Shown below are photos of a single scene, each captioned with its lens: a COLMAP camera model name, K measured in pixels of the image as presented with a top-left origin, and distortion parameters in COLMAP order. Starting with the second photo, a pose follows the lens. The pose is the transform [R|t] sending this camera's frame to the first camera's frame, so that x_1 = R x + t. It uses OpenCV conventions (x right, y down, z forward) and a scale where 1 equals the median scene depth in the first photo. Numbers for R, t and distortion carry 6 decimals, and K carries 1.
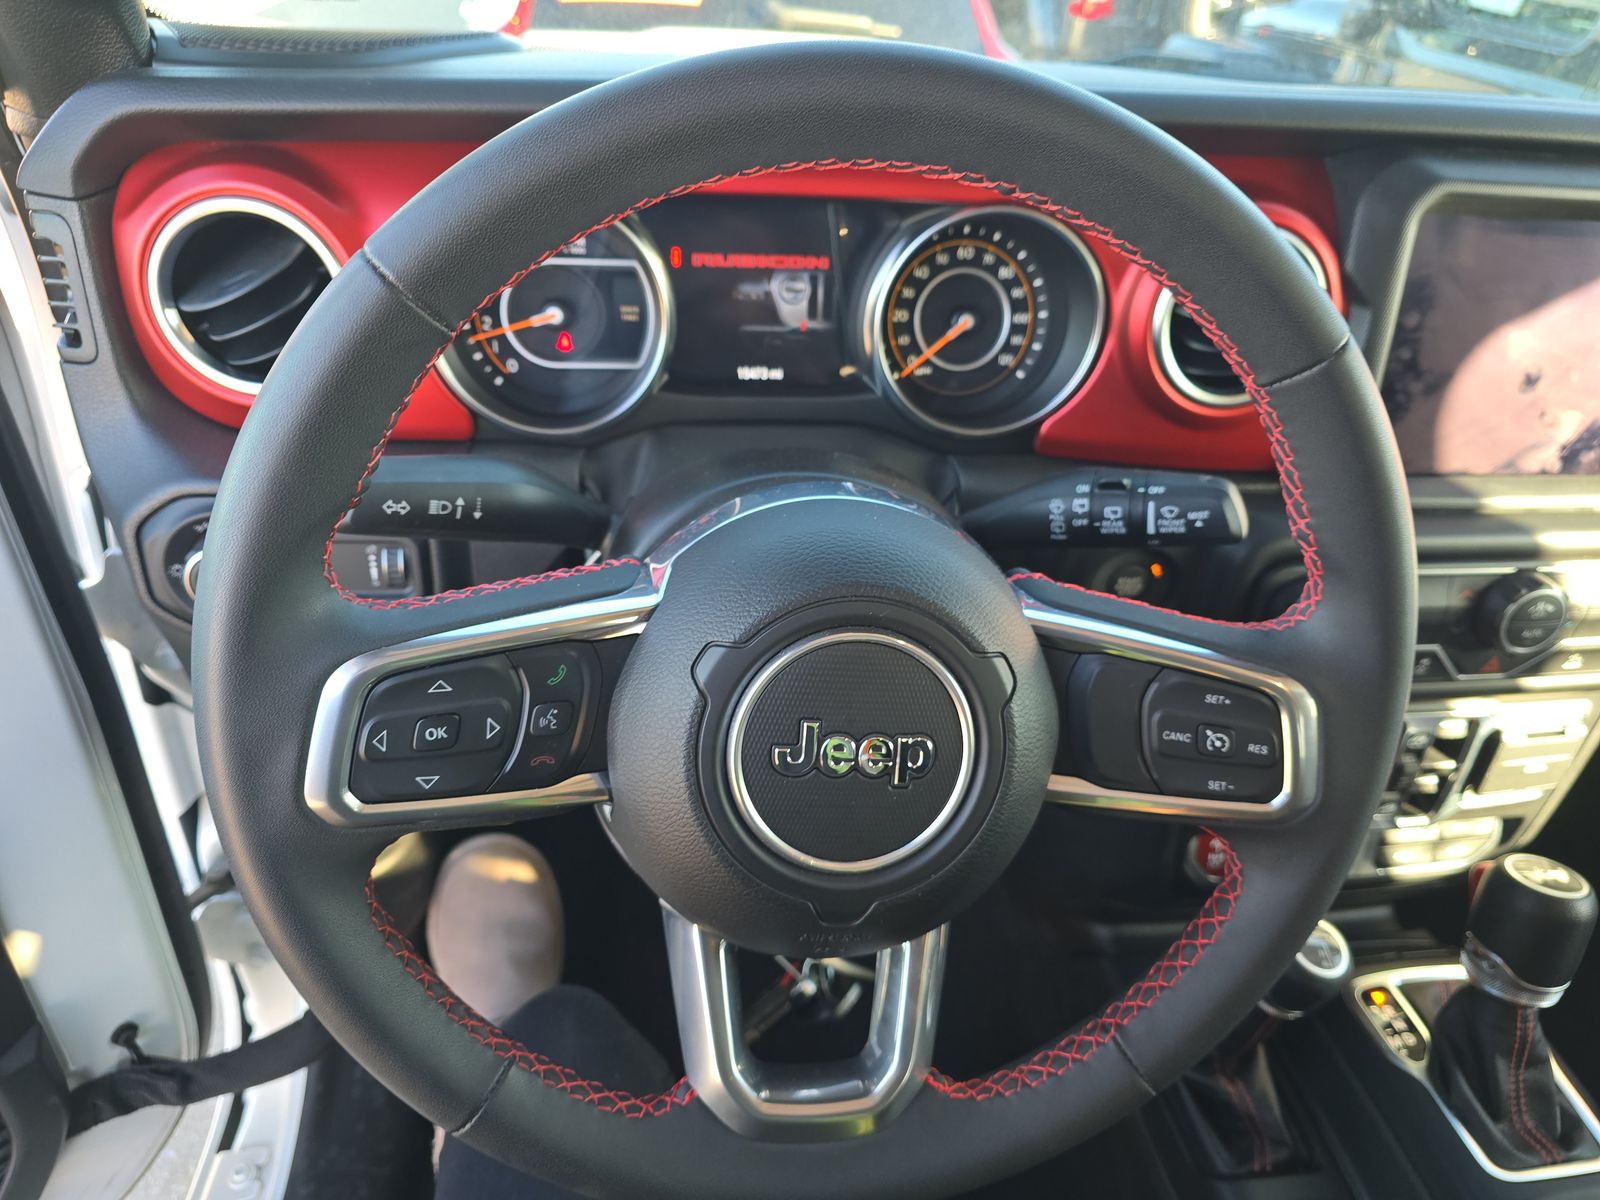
lens RADIAL K [[1134.5, 0, 797.2], [0, 1134.5, 605.3], [0, 0, 1]] dist [0.015731, -0.000143]
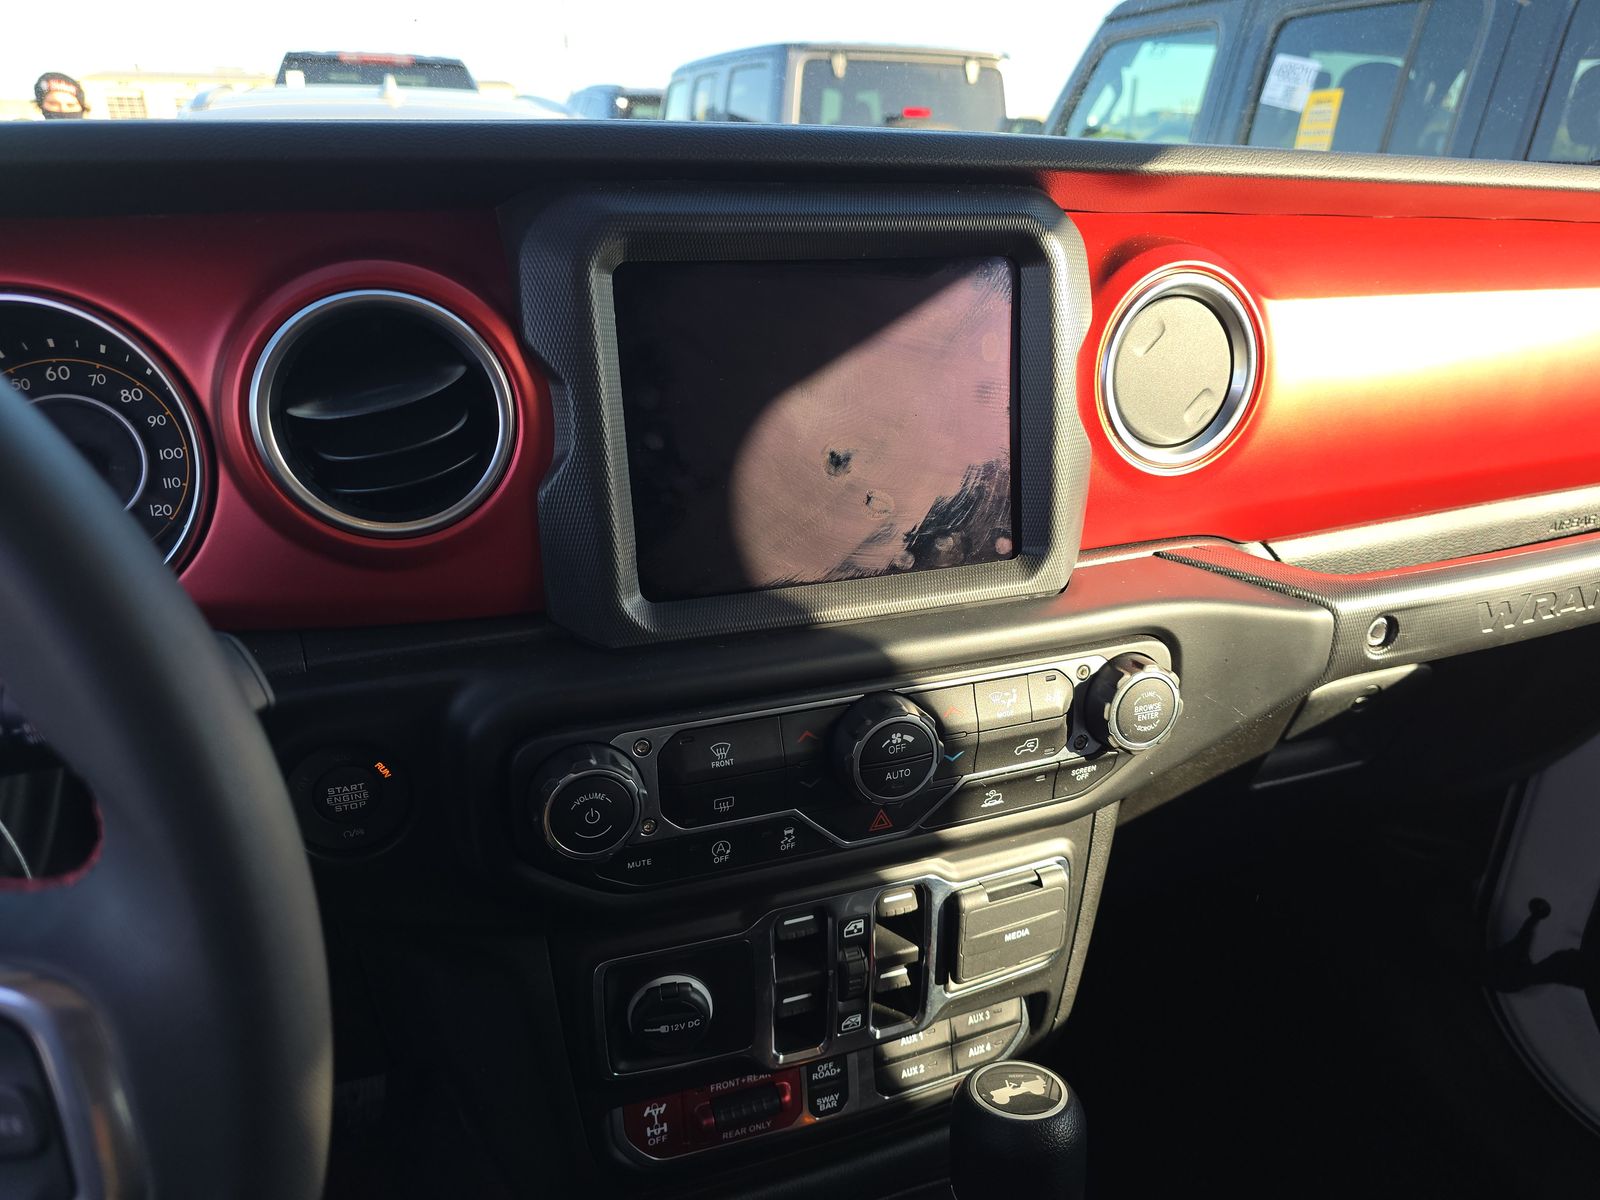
lens RADIAL K [[1091.4, 0, 809.6], [0, 1091.4, 605.2], [0, 0, 1]] dist [0.073164, -0.089572]
pose [[0.979747, -0.130966, 0.151475, 0.491199], [0.154528, 0.975597, -0.155986, 0.019181], [-0.127349, 0.176234, 0.976076, 0.271536]]
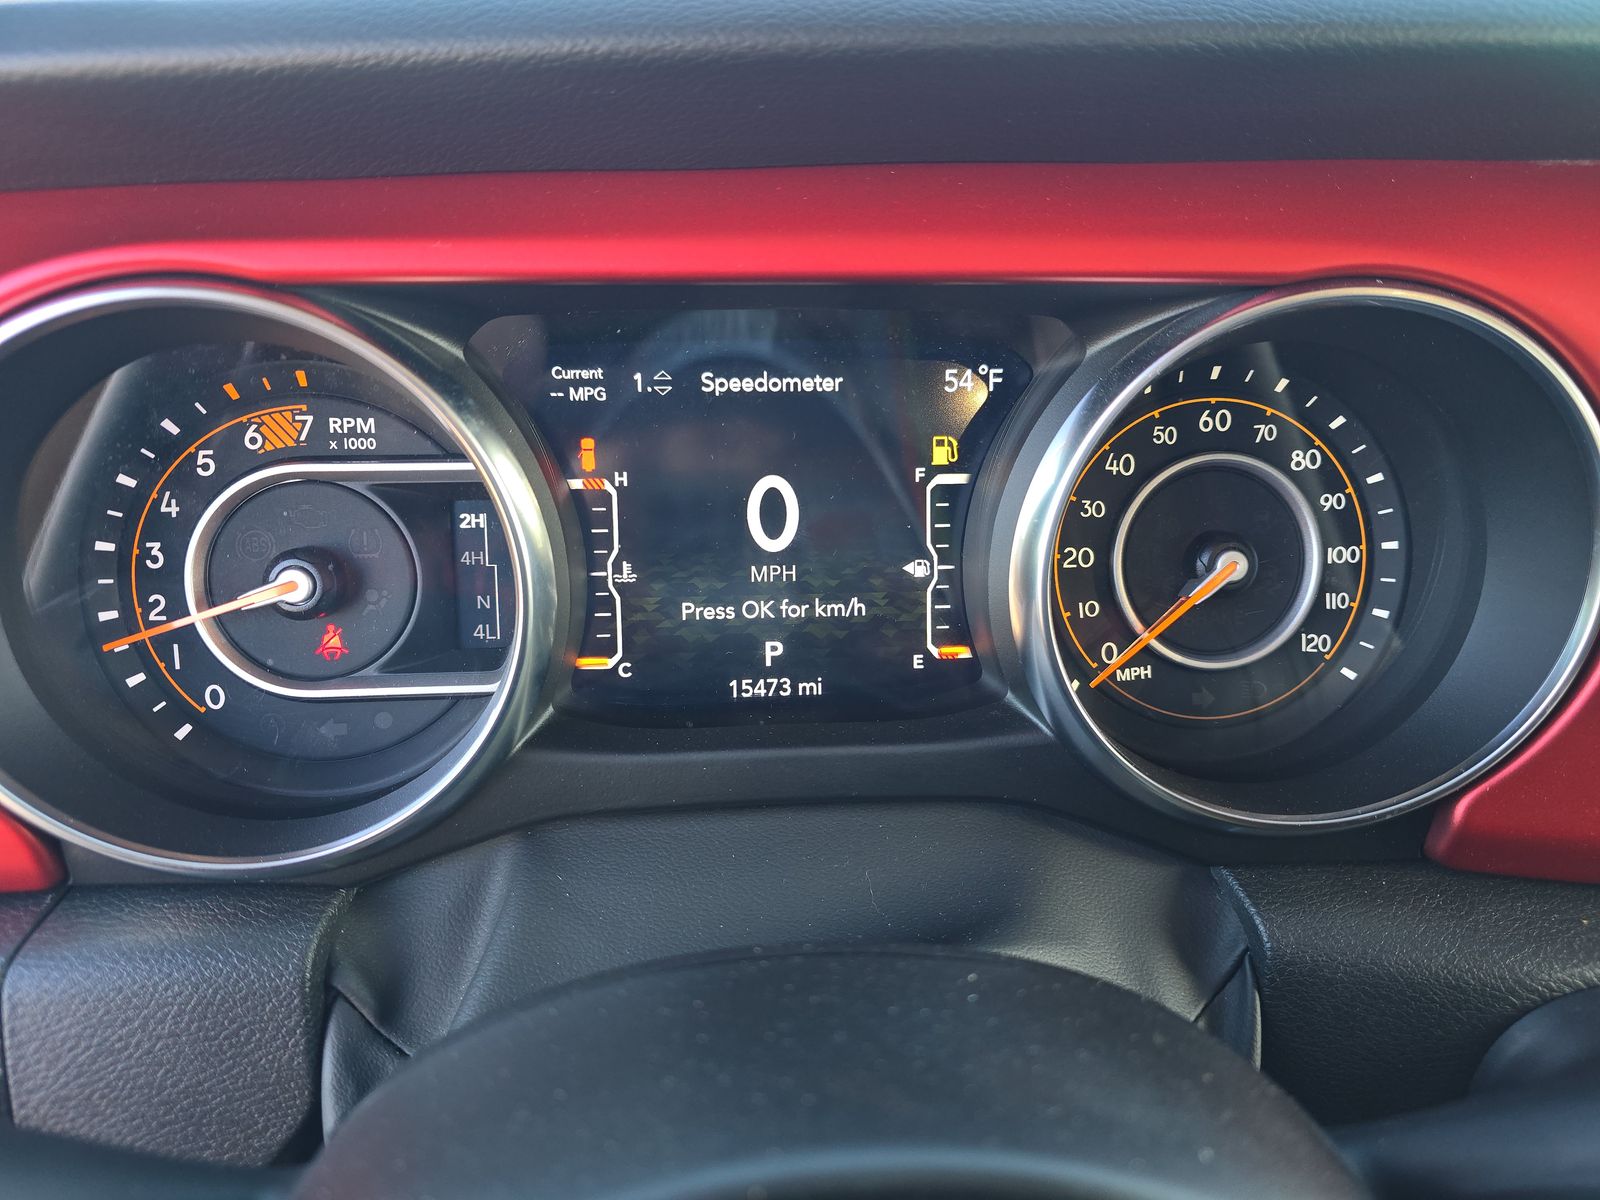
lens RADIAL K [[1091.4, 0, 809.6], [0, 1091.4, 605.2], [0, 0, 1]] dist [0.073164, -0.089572]
pose [[0.996359, -0.033364, -0.078457, 0.016539], [0.015314, 0.975317, -0.220278, -0.140419], [0.083870, 0.218274, 0.972277, 0.563859]]
